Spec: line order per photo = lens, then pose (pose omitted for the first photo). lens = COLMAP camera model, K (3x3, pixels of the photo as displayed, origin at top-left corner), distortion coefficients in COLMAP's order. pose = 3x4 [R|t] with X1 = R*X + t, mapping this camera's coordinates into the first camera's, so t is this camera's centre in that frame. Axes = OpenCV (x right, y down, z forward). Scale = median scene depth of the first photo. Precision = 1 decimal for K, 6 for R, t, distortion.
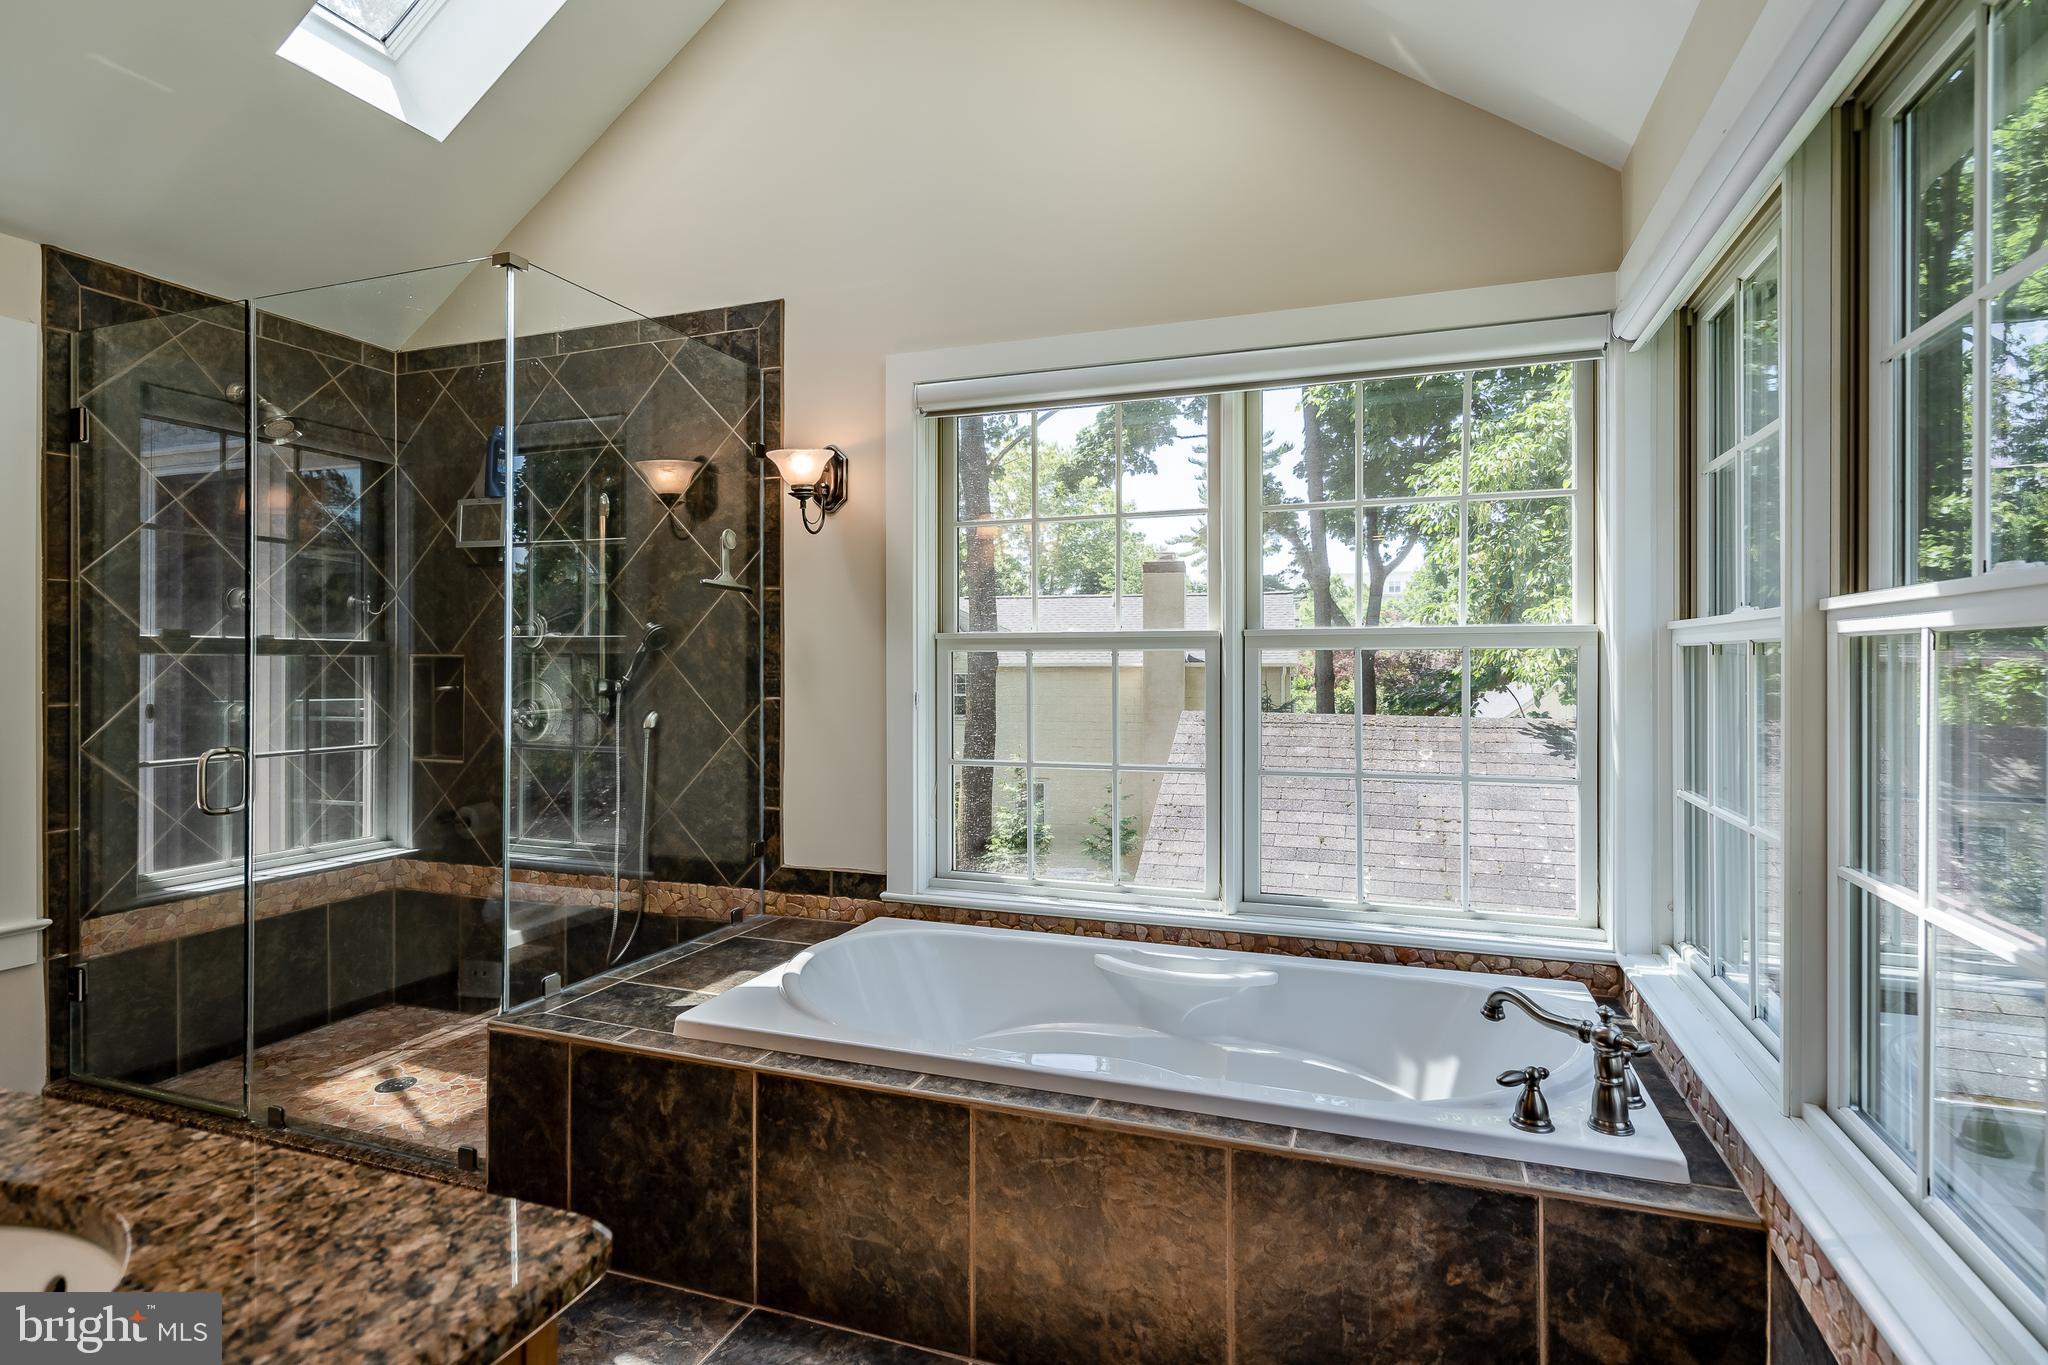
lens RADIAL K [[1058.1, 0, 1024.0], [0, 1058.1, 682.5], [0, 0, 1]] dist [-0.001414, -0.000069]
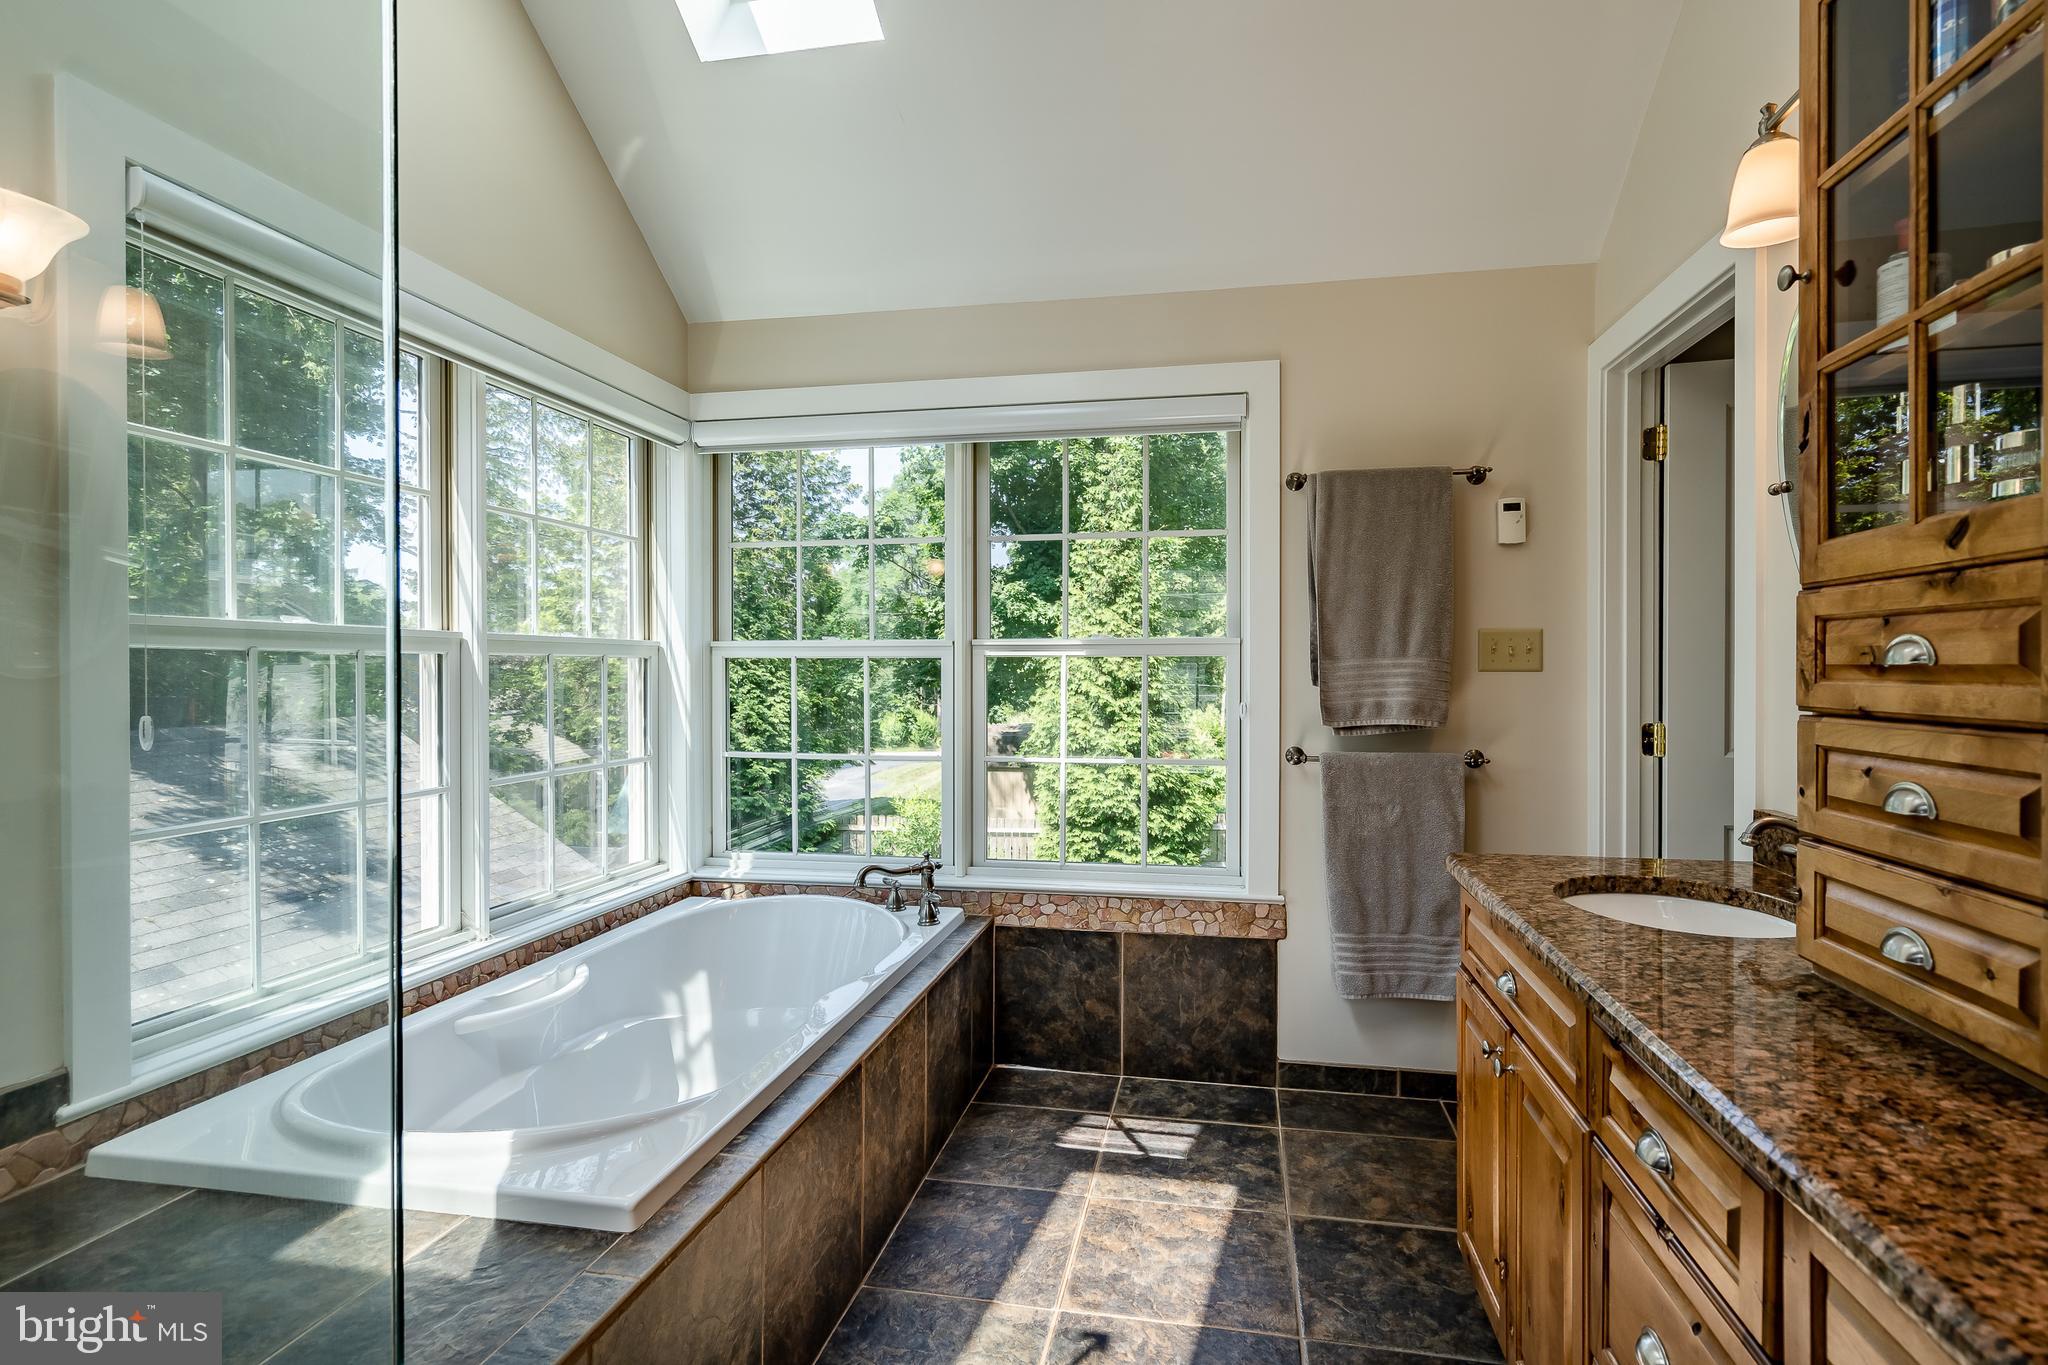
lens RADIAL K [[1058.1, 0, 1024.0], [0, 1058.1, 682.5], [0, 0, 1]] dist [-0.001414, -0.000069]
pose [[-0.150367, -0.014892, 0.988518, -1.287757], [0.005367, 0.999860, 0.015879, -0.029066], [-0.988616, 0.007693, -0.150266, 1.083972]]
